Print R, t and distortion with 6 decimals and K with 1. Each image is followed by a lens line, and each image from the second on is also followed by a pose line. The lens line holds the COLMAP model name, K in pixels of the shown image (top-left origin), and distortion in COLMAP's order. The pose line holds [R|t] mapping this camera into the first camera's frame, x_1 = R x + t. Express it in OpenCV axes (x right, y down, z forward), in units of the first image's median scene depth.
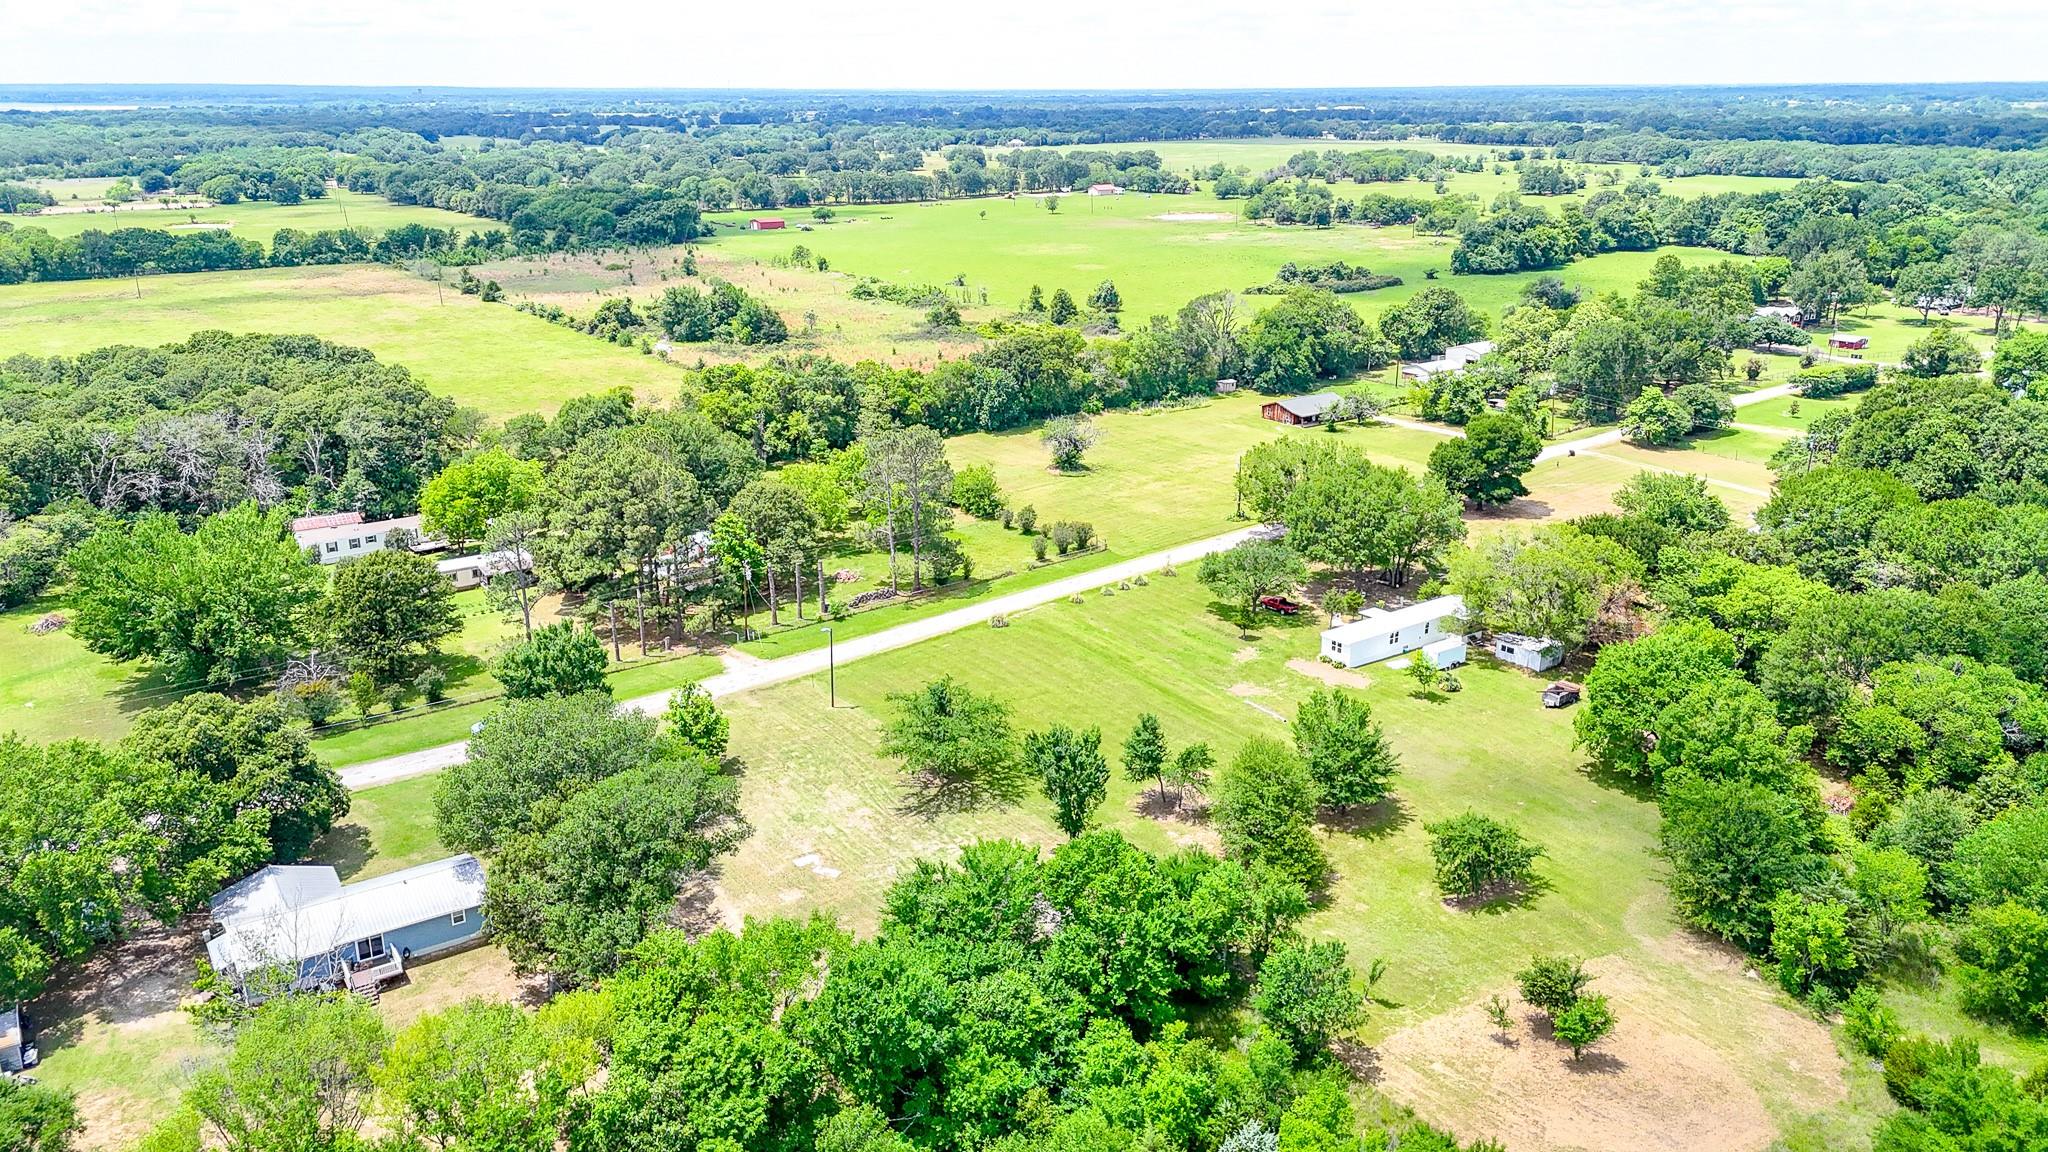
lens RADIAL K [[1482.2, 0, 1024.0], [0, 1482.2, 576.0], [0, 0, 1]] dist [0.067836, -0.080901]
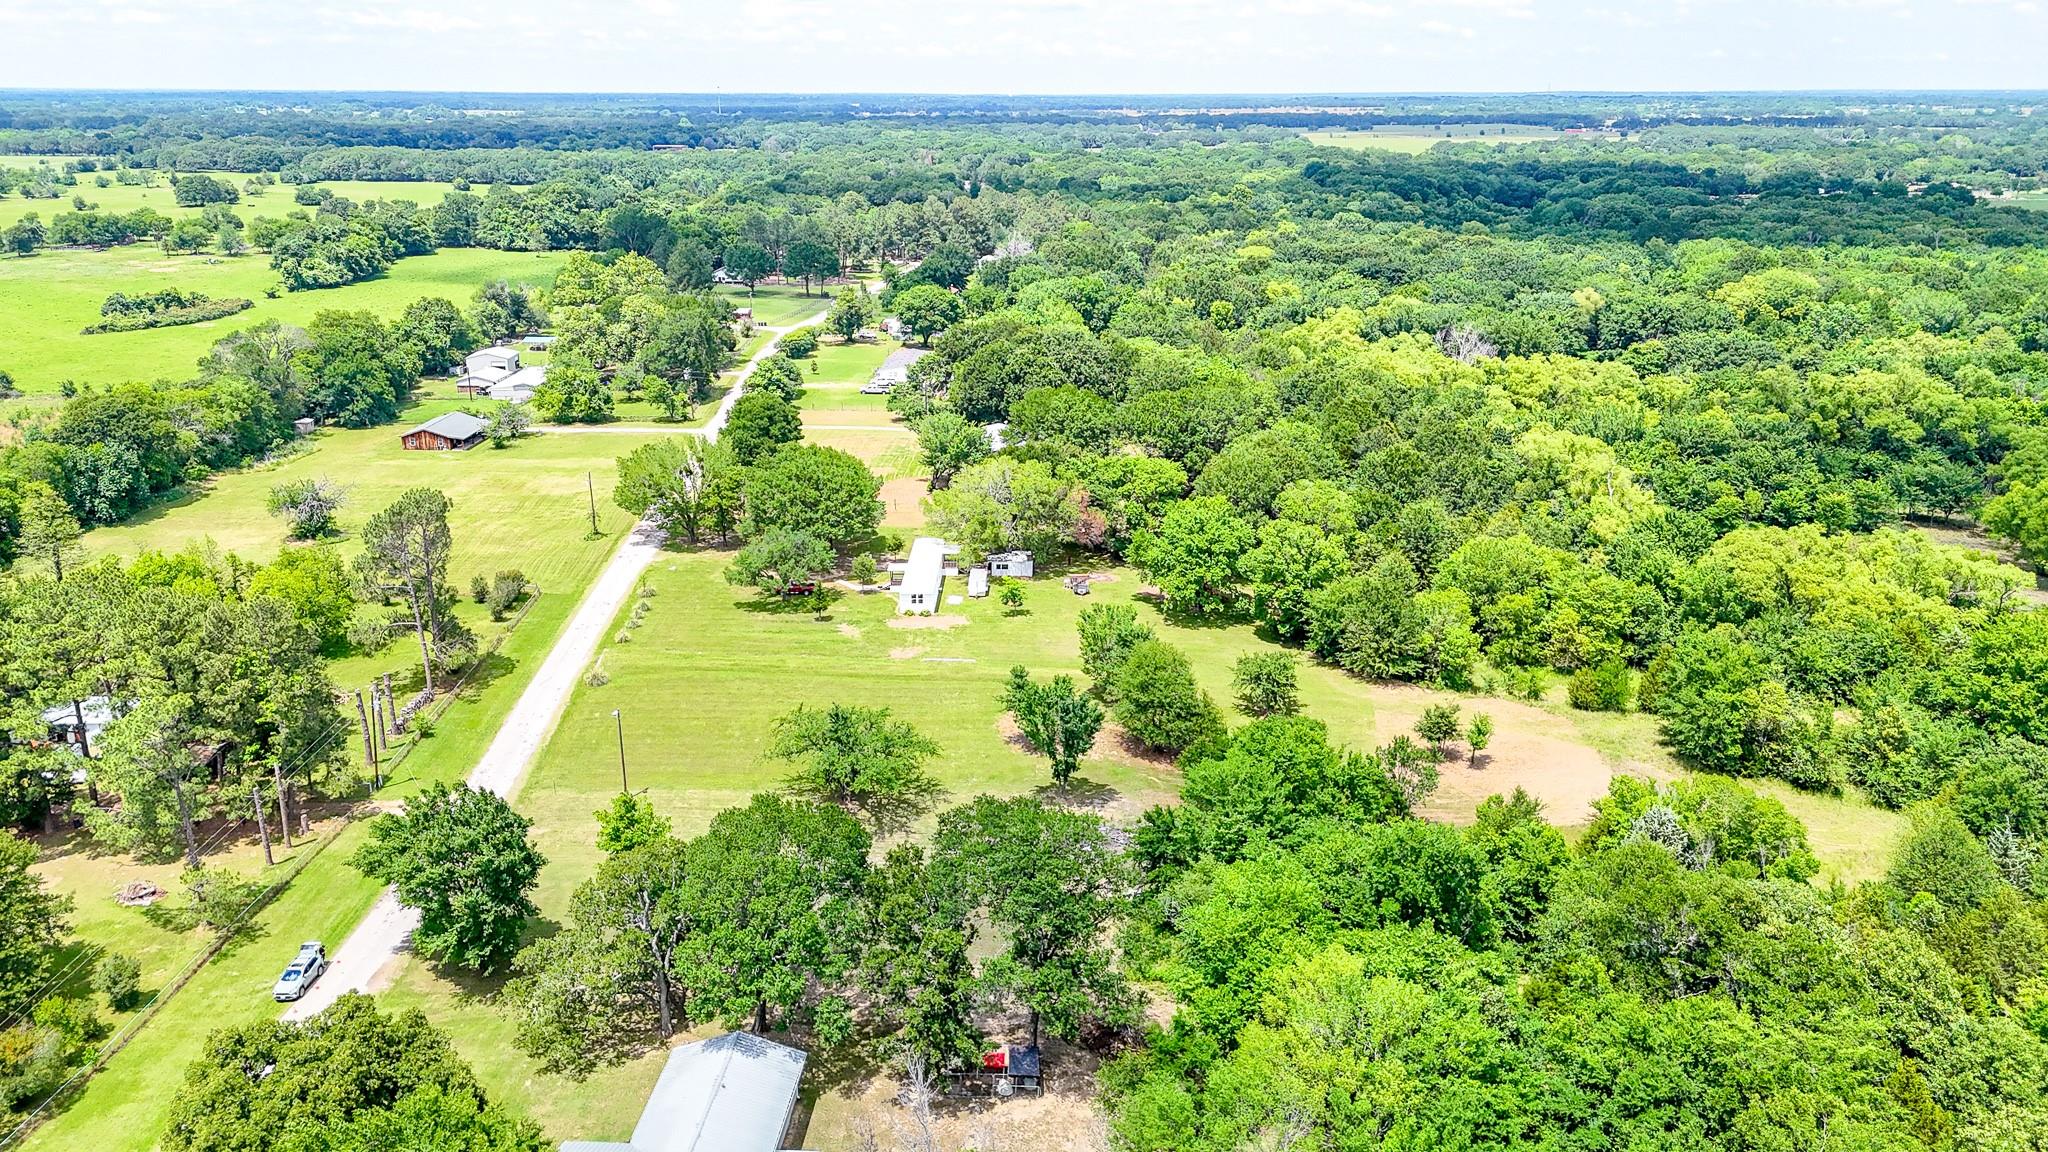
lens RADIAL K [[1482.2, 0, 1024.0], [0, 1482.2, 576.0], [0, 0, 1]] dist [0.067836, -0.080901]
pose [[0.601168, -0.239267, 0.762462, -0.301732], [0.242240, 0.963794, 0.111451, -0.037958], [-0.761523, 0.117698, 0.637362, 0.119042]]
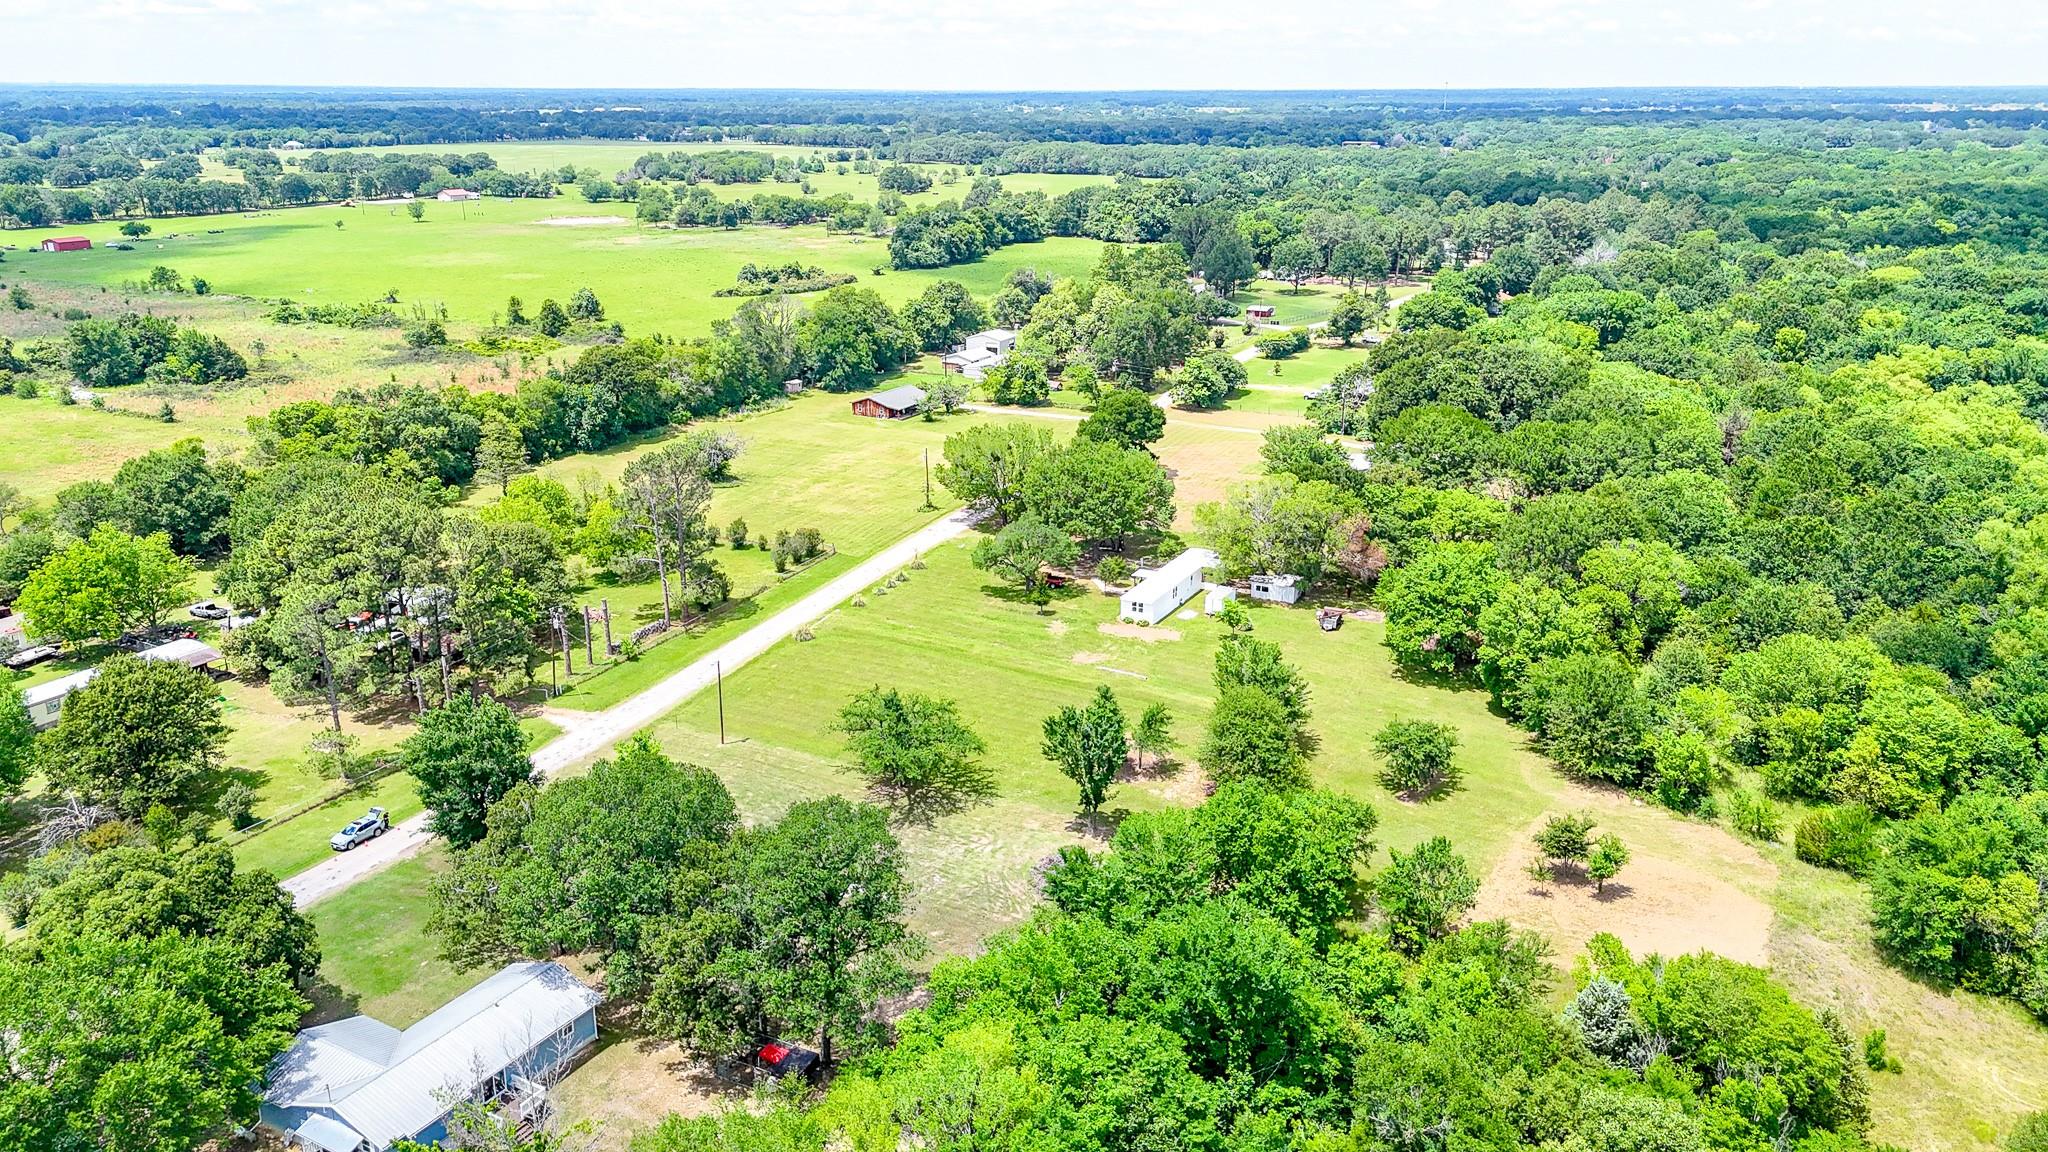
lens RADIAL K [[1482.2, 0, 1024.0], [0, 1482.2, 576.0], [0, 0, 1]] dist [0.067836, -0.080901]
pose [[0.894930, -0.133302, 0.425829, -0.167400], [0.133690, 0.990595, 0.029131, -0.009338], [-0.425707, 0.030859, 0.904335, 0.027511]]
